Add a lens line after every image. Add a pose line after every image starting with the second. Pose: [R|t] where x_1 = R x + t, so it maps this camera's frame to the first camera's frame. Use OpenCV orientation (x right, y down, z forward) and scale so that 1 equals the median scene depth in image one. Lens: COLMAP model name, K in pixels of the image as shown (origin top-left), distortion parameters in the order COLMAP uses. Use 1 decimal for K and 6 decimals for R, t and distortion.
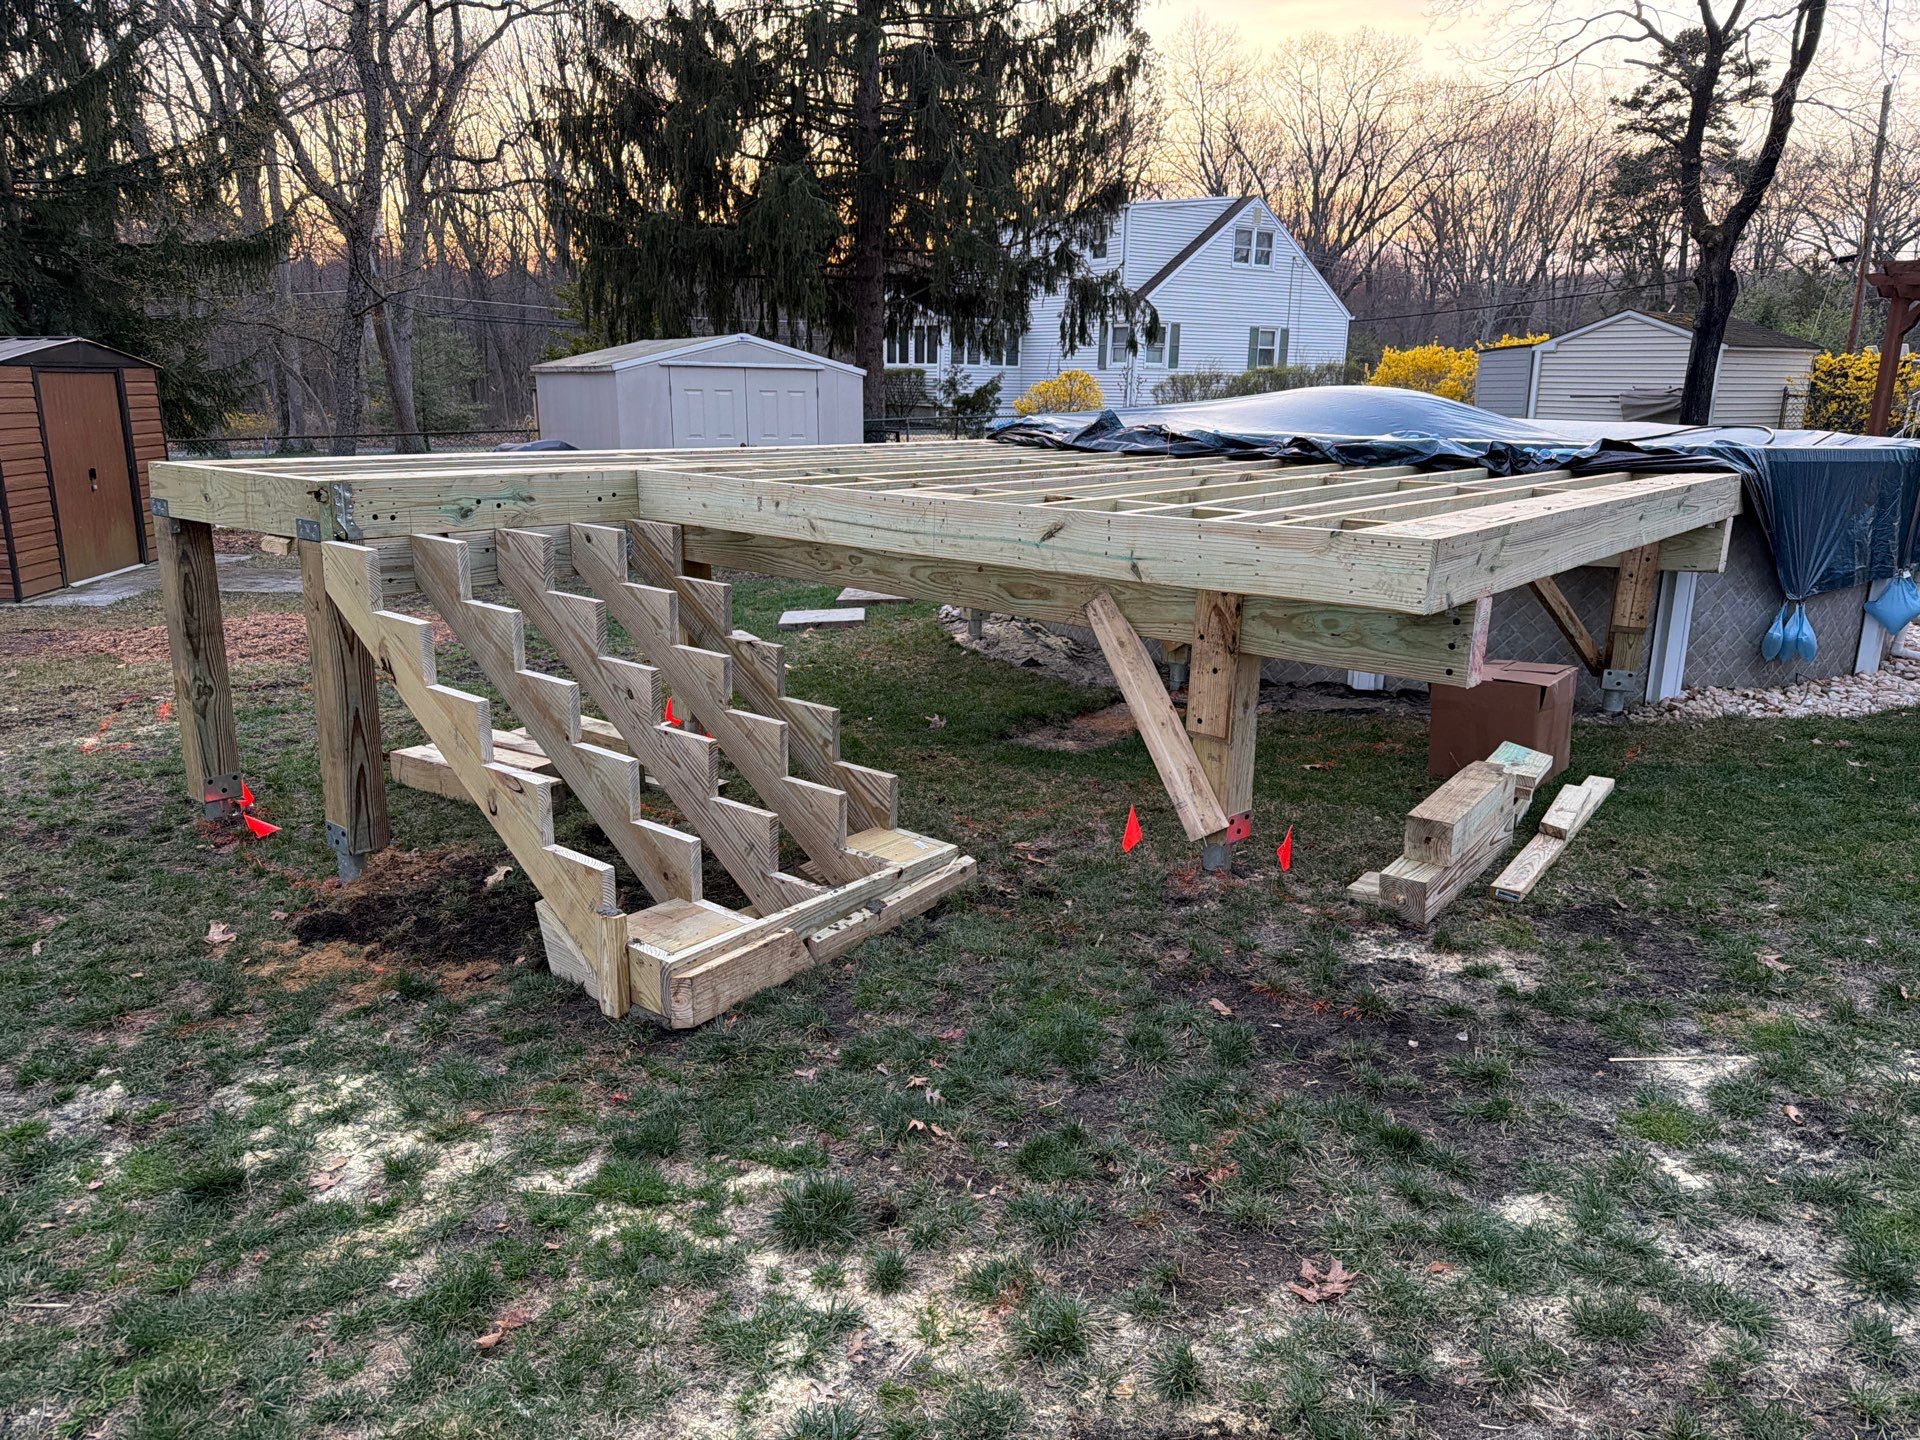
lens RADIAL K [[1340.9, 0, 959.3], [0, 1340.9, 728.3], [0, 0, 1]] dist [0.025207, -0.032865]
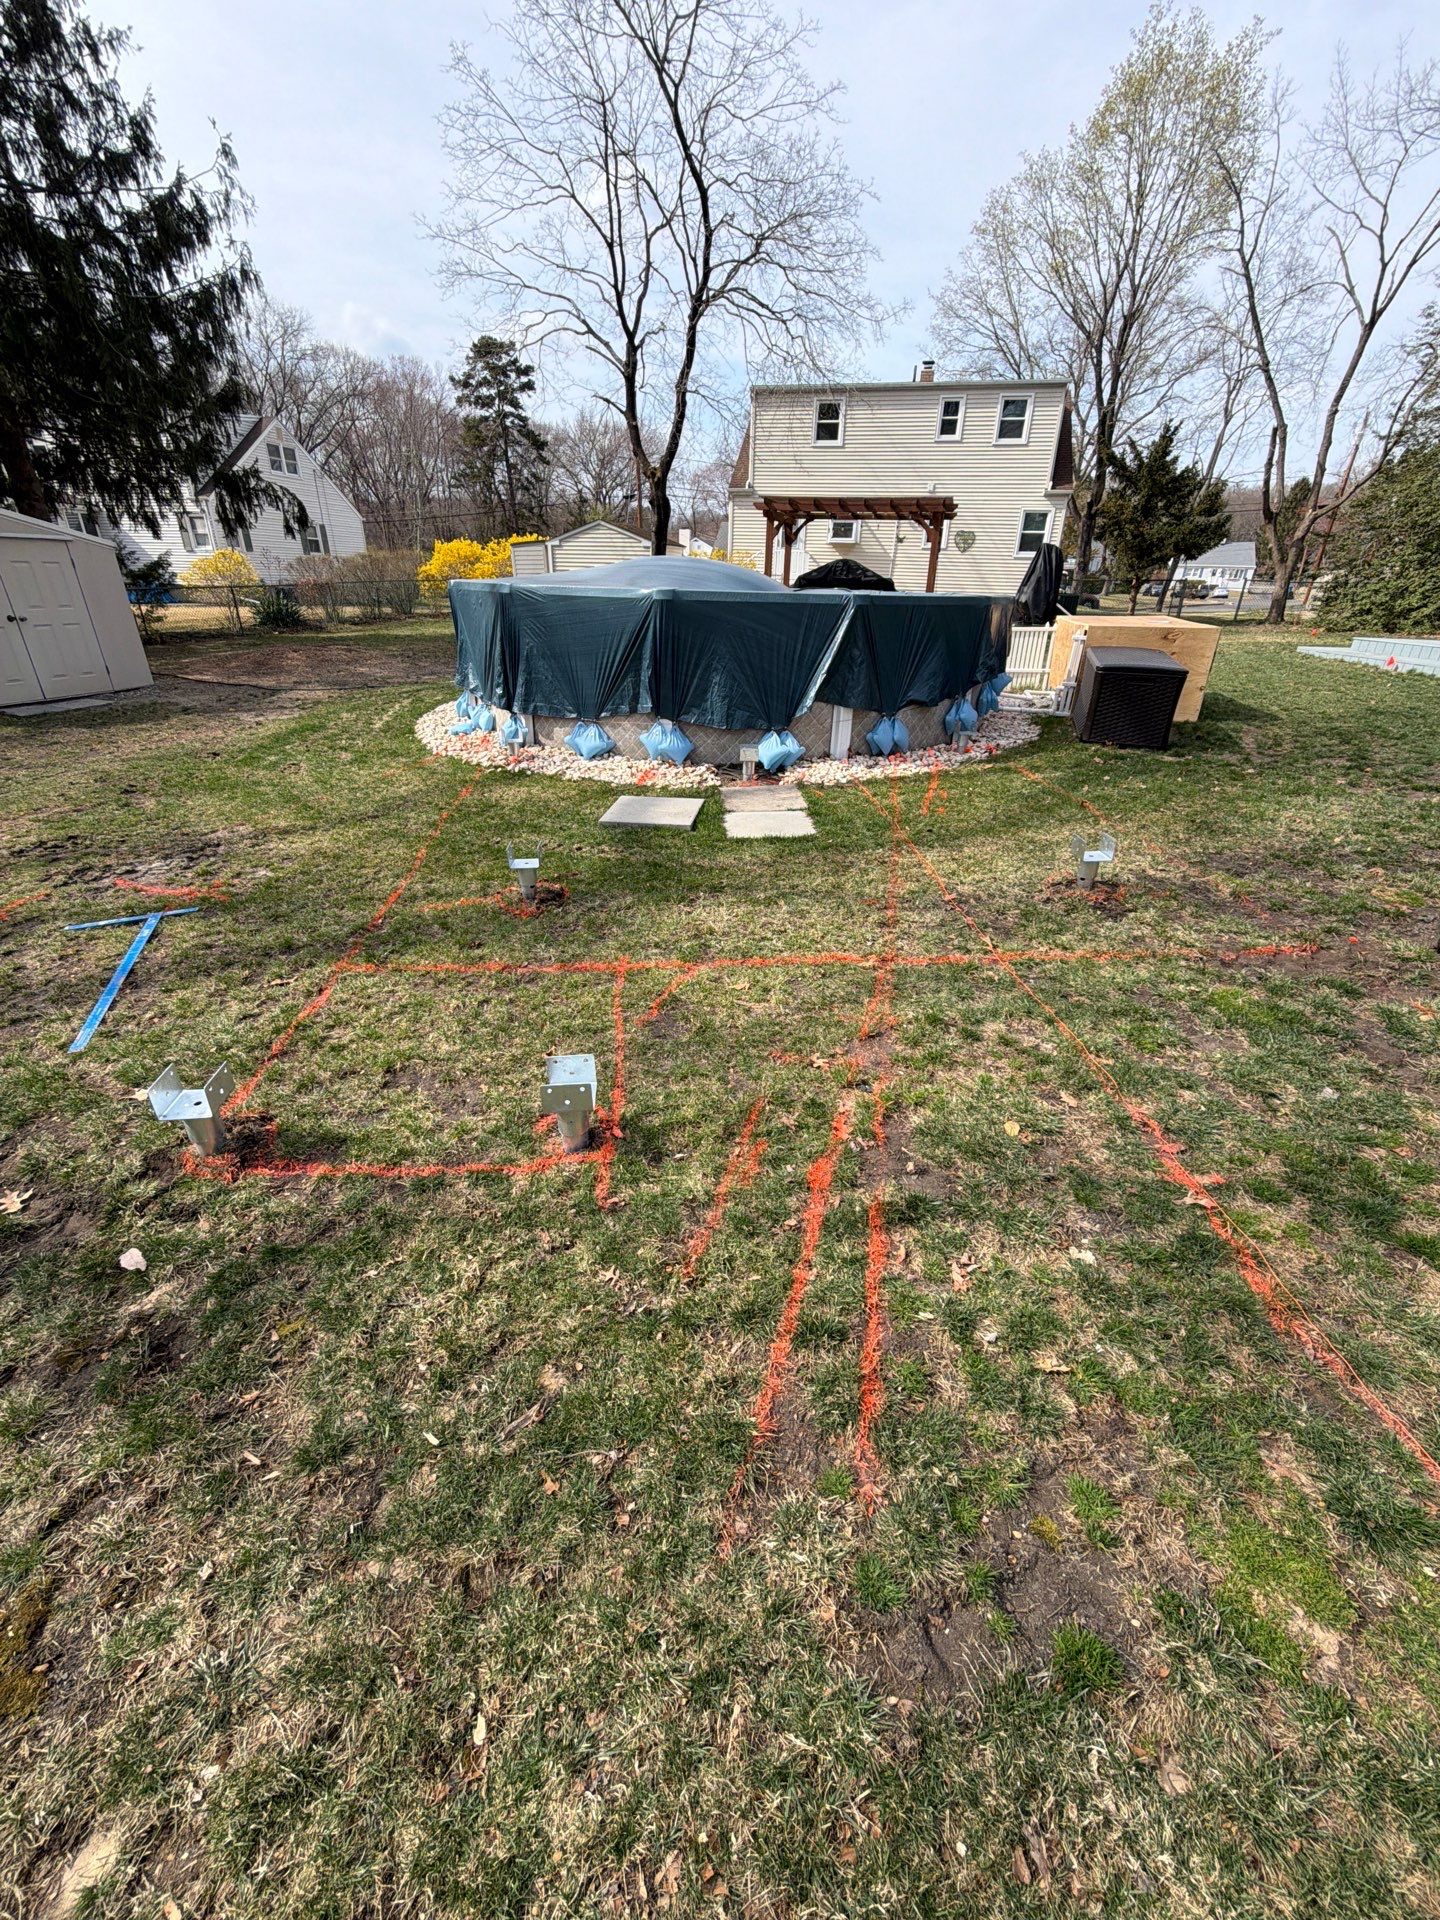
lens RADIAL K [[753.5, 0, 718.5], [0, 753.5, 962.4], [0, 0, 1]] dist [0.001509, -0.000452]
pose [[0.745772, -0.301562, 0.594041, -0.607624], [0.158797, 0.946448, 0.281103, -0.114722], [-0.646999, -0.115307, 0.753722, 0.550742]]
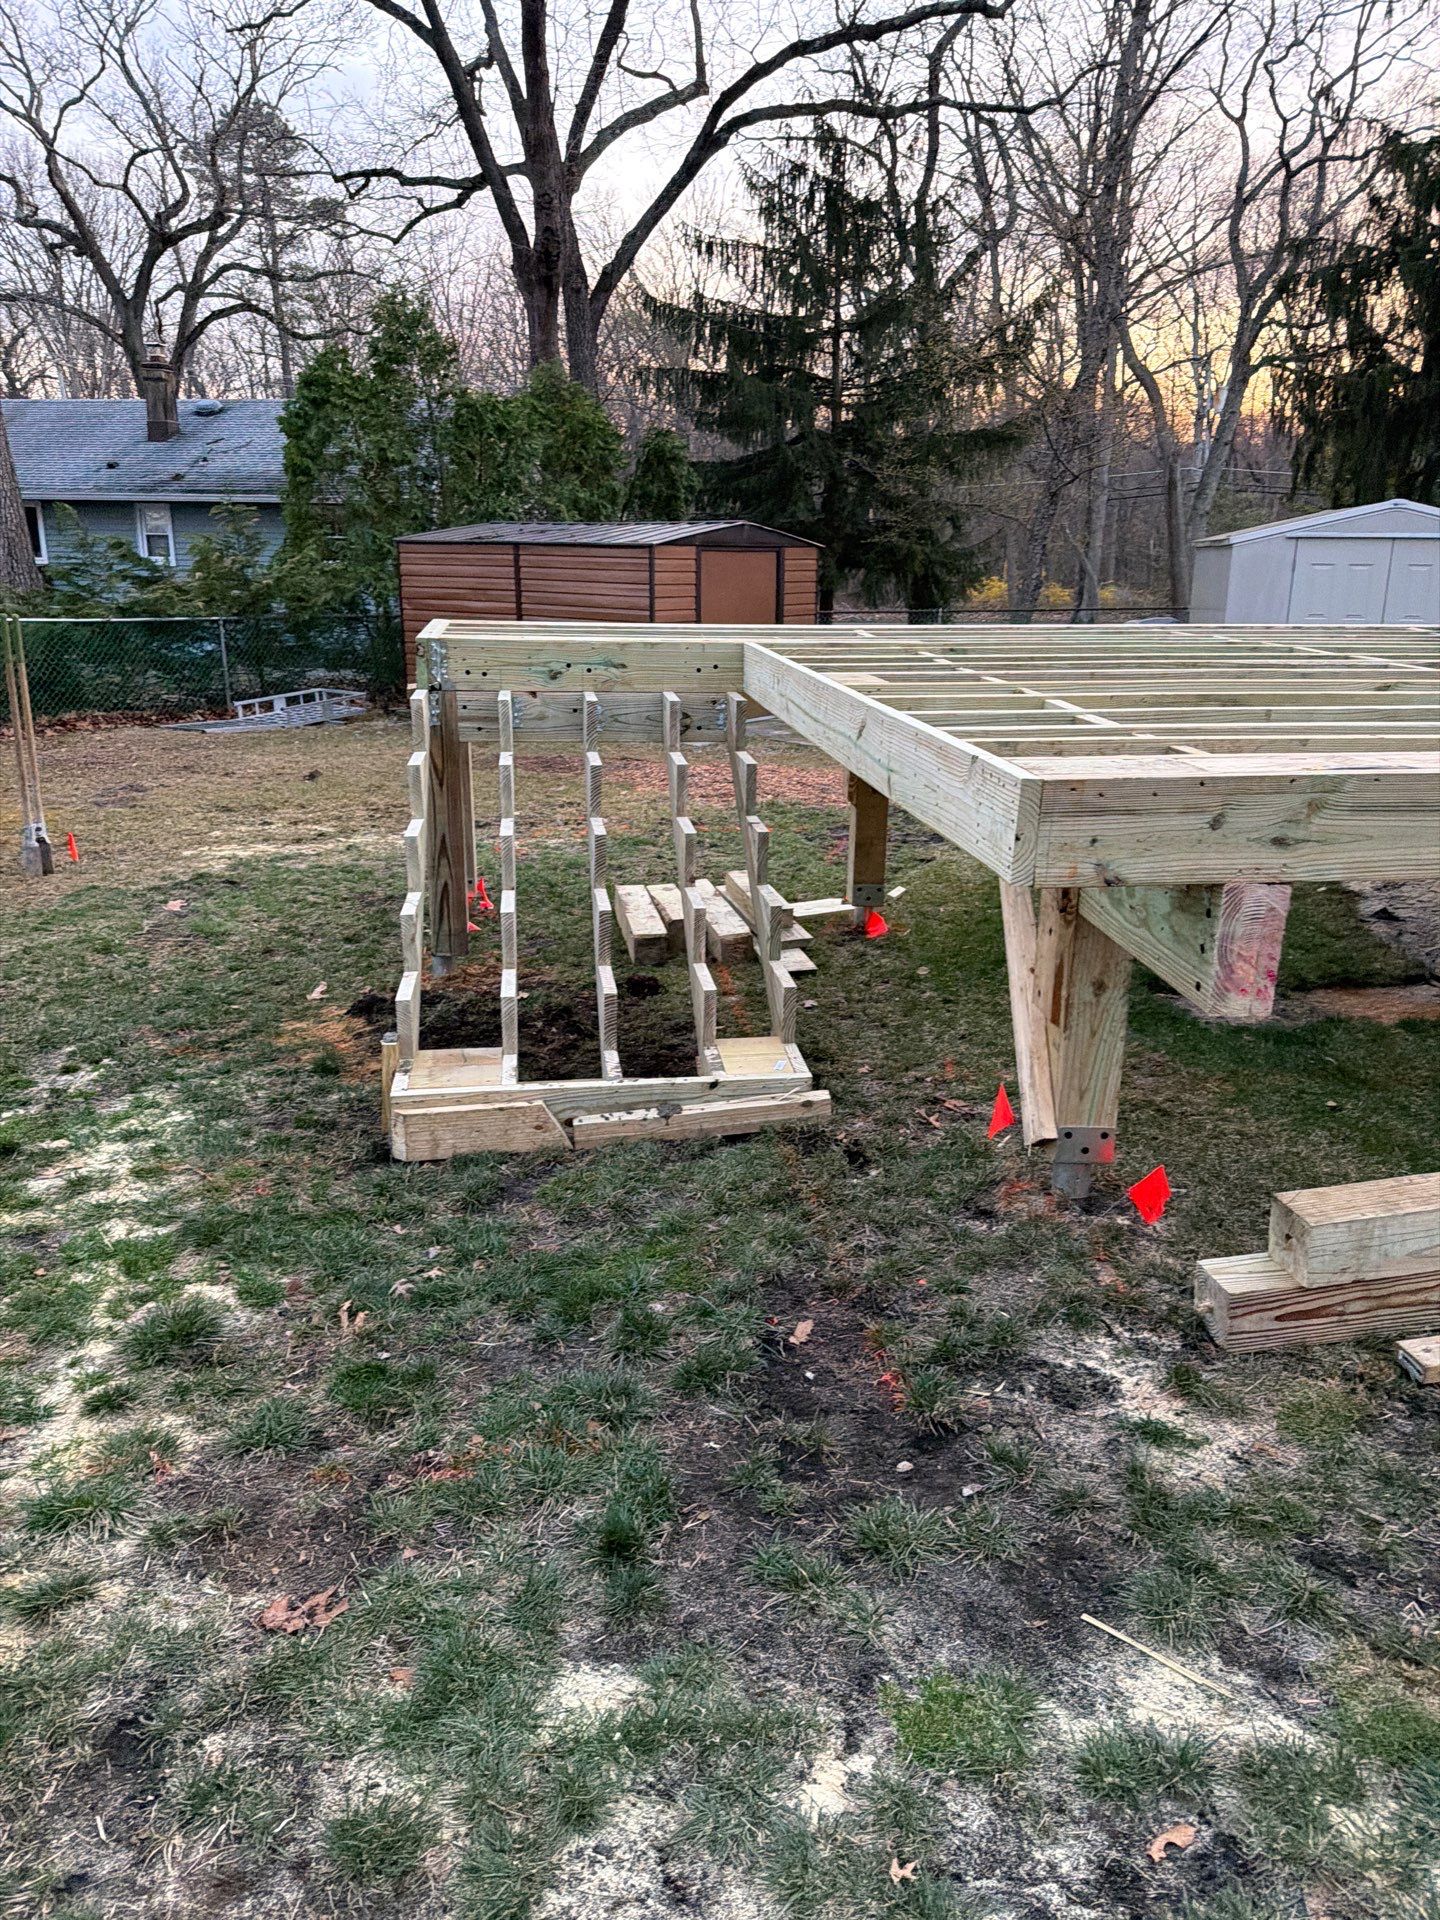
lens RADIAL K [[1340.9, 0, 735.1], [0, 1340.9, 946.4], [0, 0, 1]] dist [0.025207, -0.032865]
pose [[0.733226, 0.189061, -0.653174, 0.488908], [-0.170761, 0.980984, 0.092257, -0.065608], [0.658195, 0.043891, 0.751567, 0.269986]]
